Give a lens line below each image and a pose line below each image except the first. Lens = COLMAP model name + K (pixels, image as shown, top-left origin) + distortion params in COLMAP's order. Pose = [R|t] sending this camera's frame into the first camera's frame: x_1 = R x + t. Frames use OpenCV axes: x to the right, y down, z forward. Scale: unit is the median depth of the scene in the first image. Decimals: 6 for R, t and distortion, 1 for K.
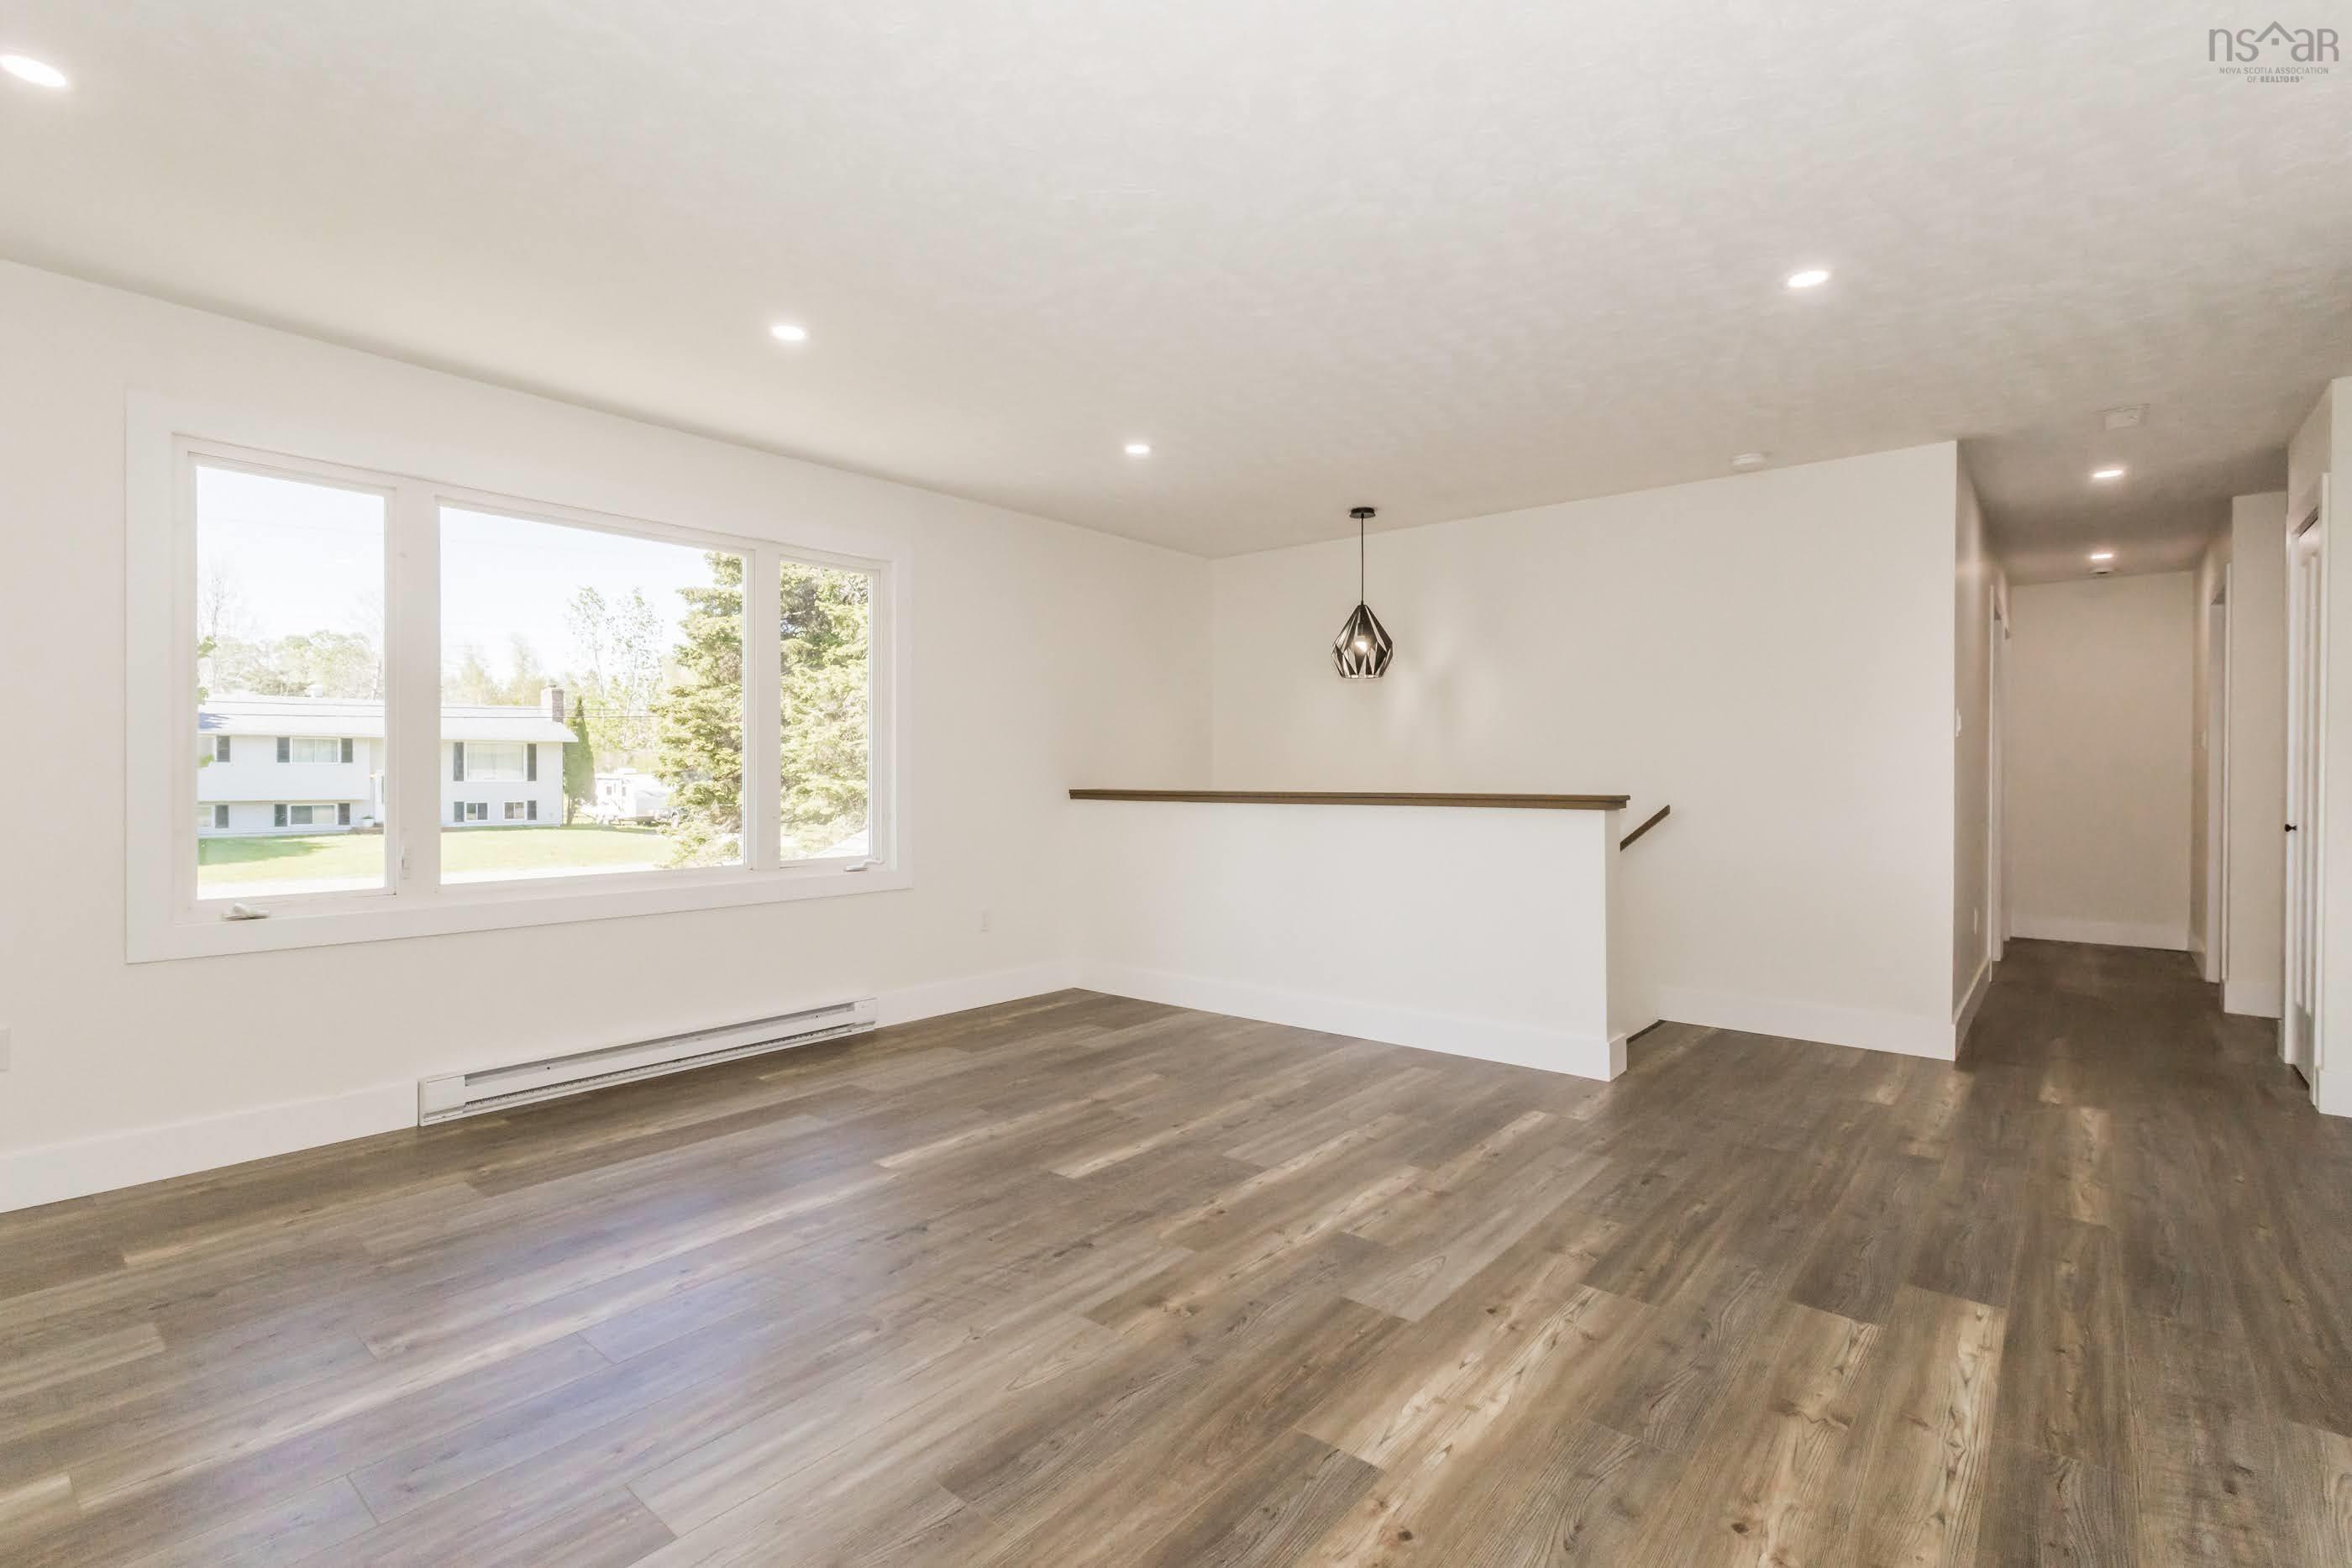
lens RADIAL K [[1079.3, 0, 1171.6], [0, 1079.3, 775.5], [0, 0, 1]] dist [0.005687, -0.001637]
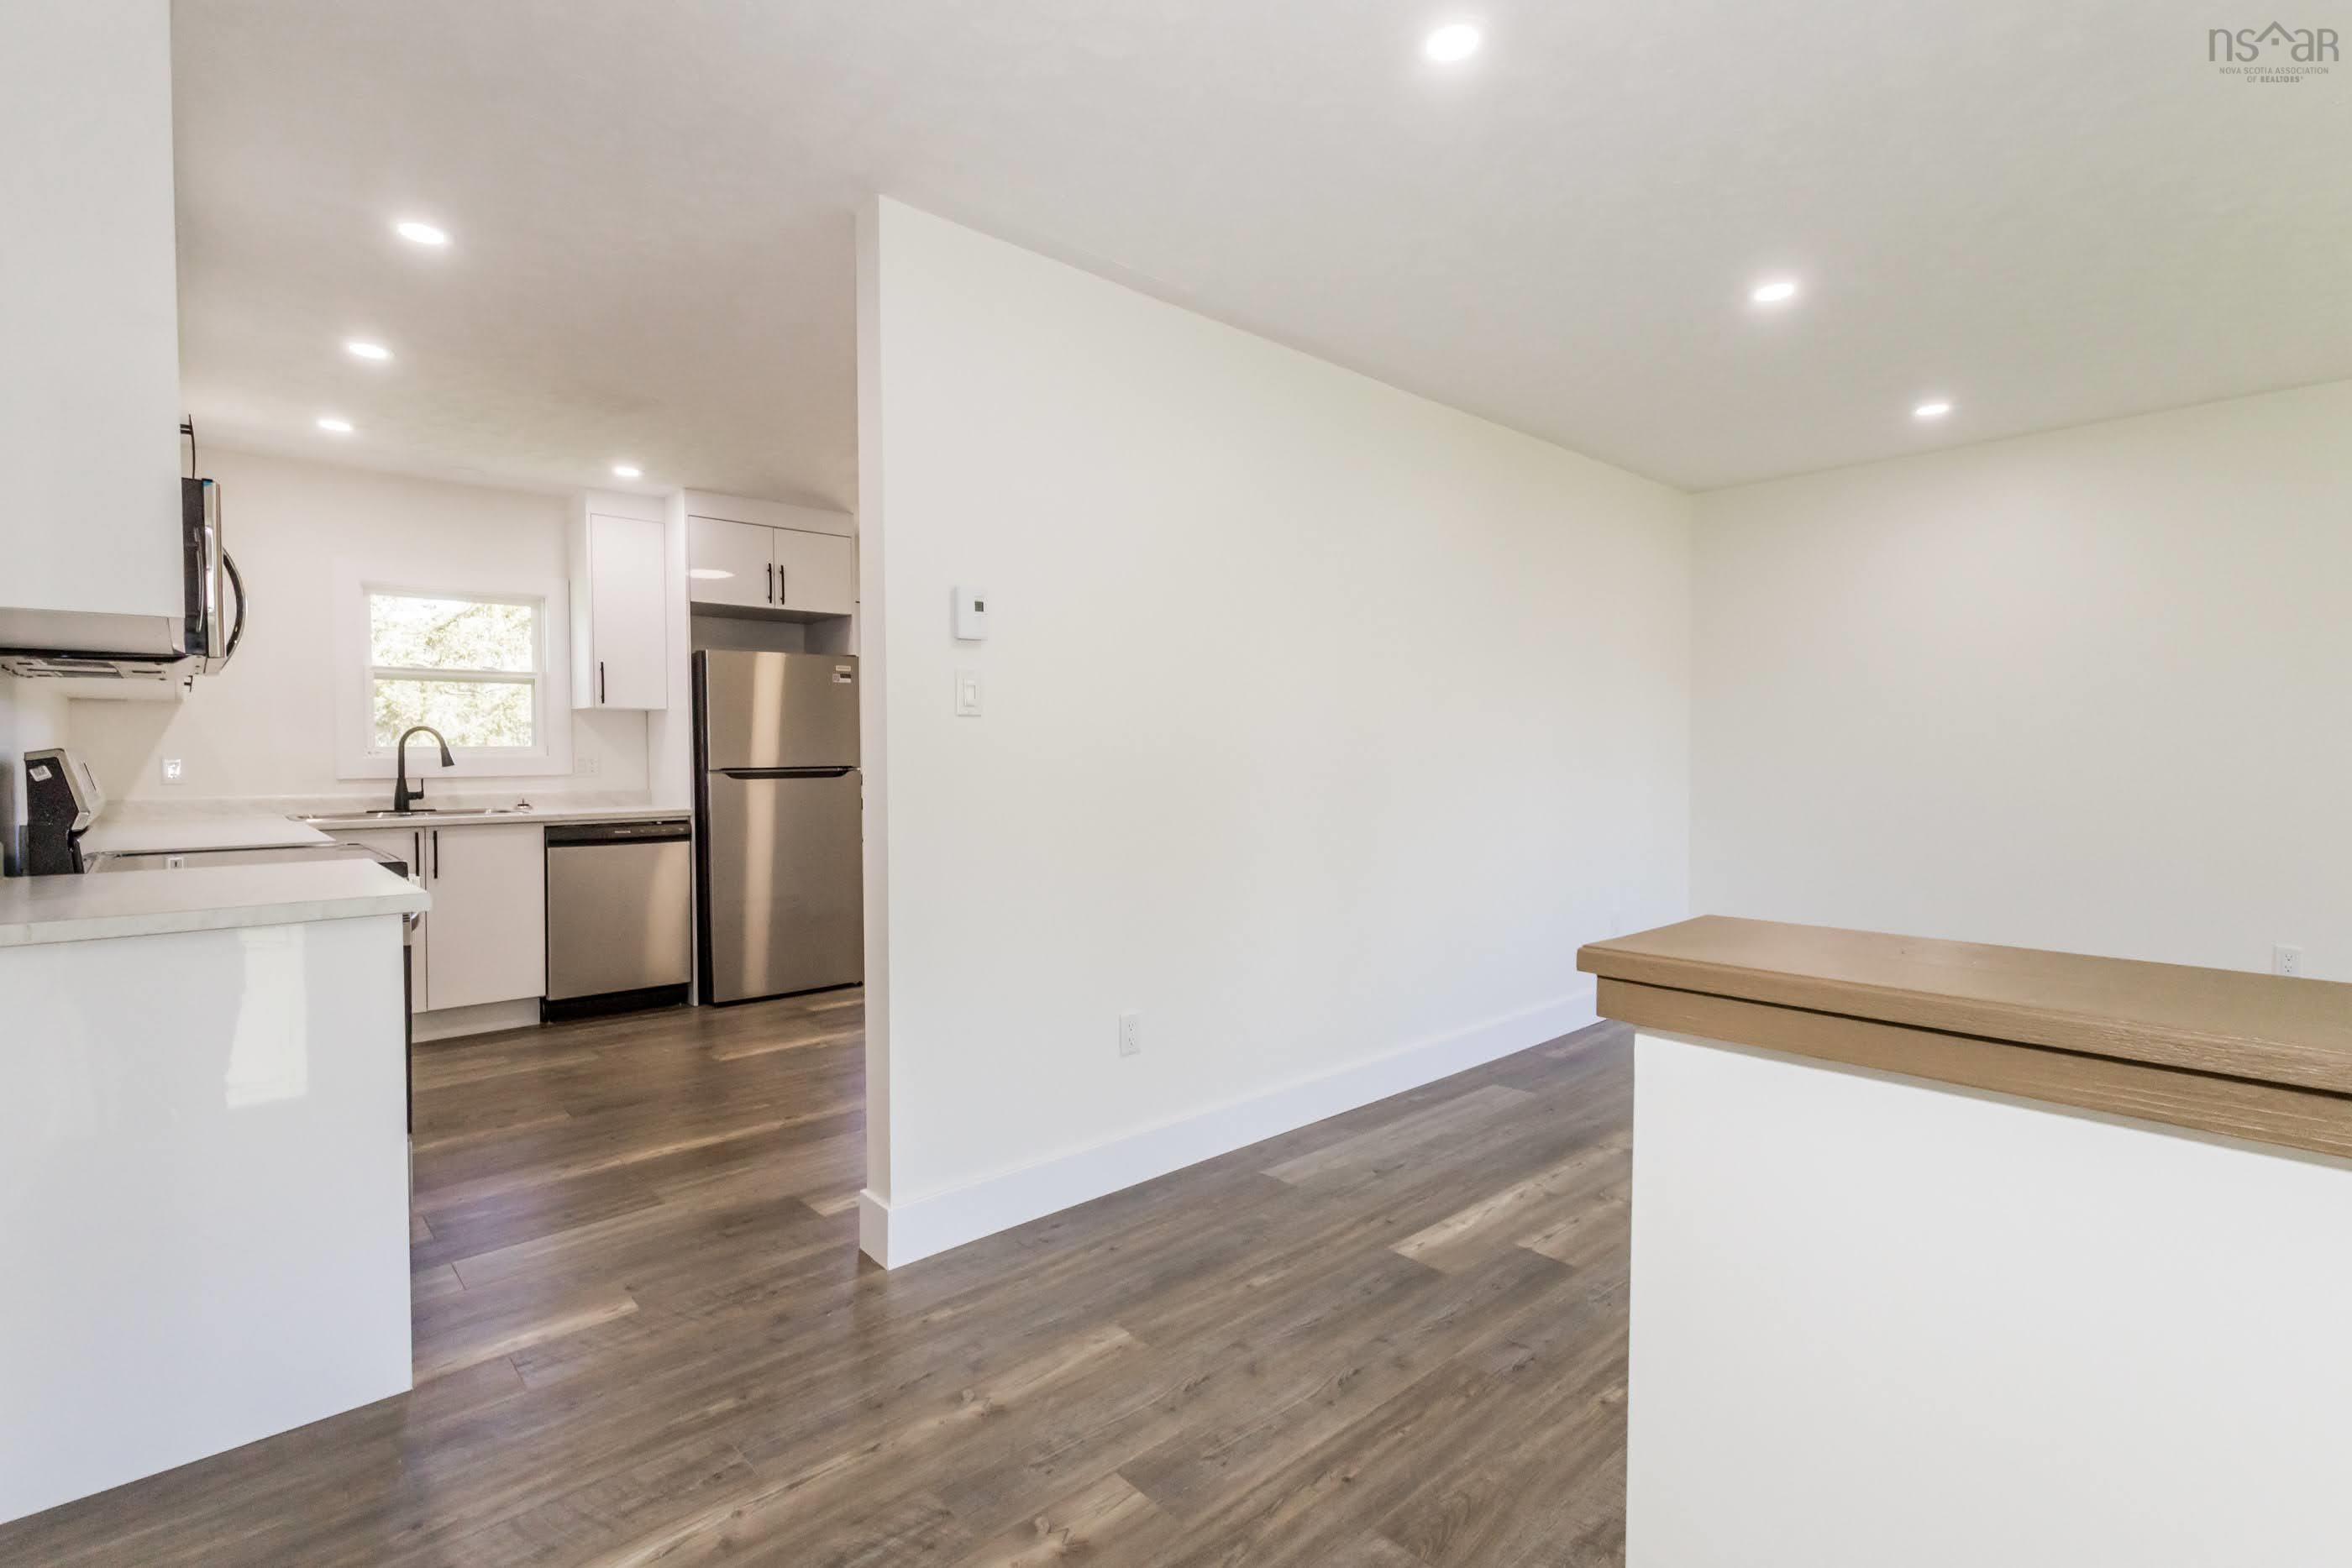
lens RADIAL K [[1079.3, 0, 1180.6], [0, 1079.3, 792.7], [0, 0, 1]] dist [0.005687, -0.001637]
pose [[-0.991523, -0.004170, 0.129862, 0.776866], [0.000850, 0.999255, 0.038579, -0.026039], [-0.129926, 0.038362, -0.990781, 1.971910]]
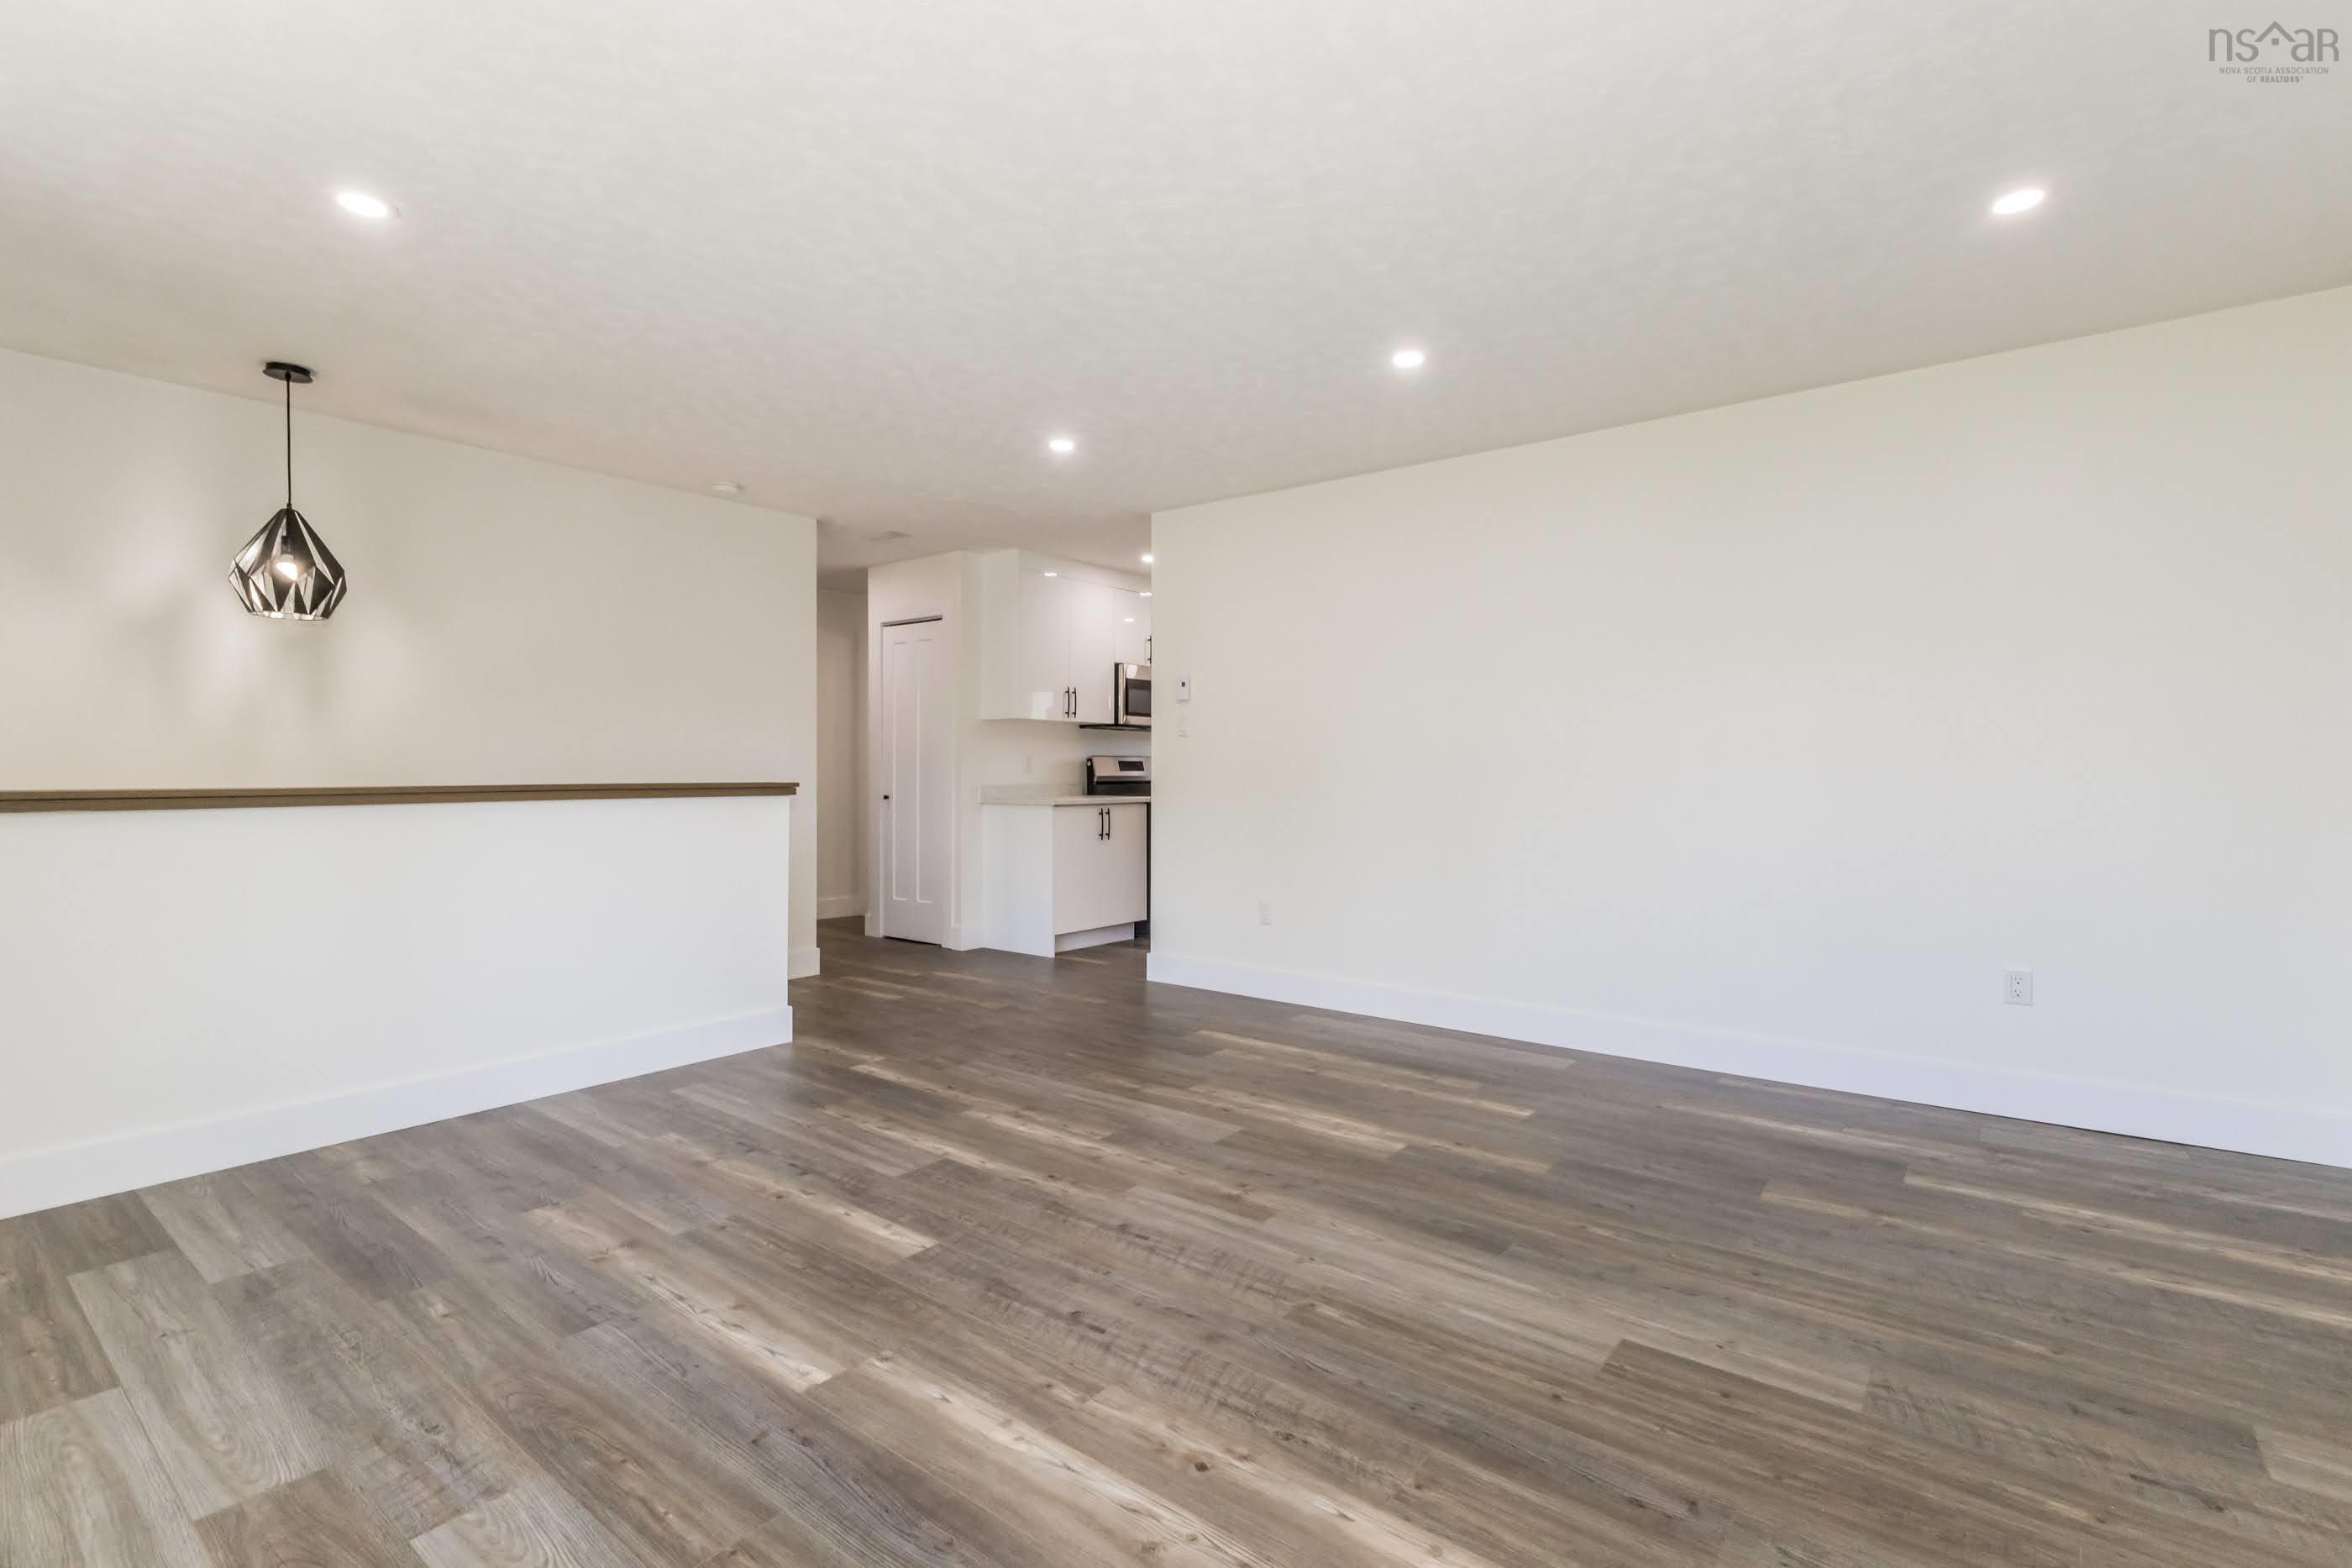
lens RADIAL K [[1079.3, 0, 1174.5], [0, 1079.3, 782.1], [0, 0, 1]] dist [0.005687, -0.001637]
pose [[-0.033122, -0.011287, 0.999388, -1.137060], [0.000205, 0.999936, 0.011300, 0.009911], [-0.999451, 0.000579, -0.033118, 1.036467]]
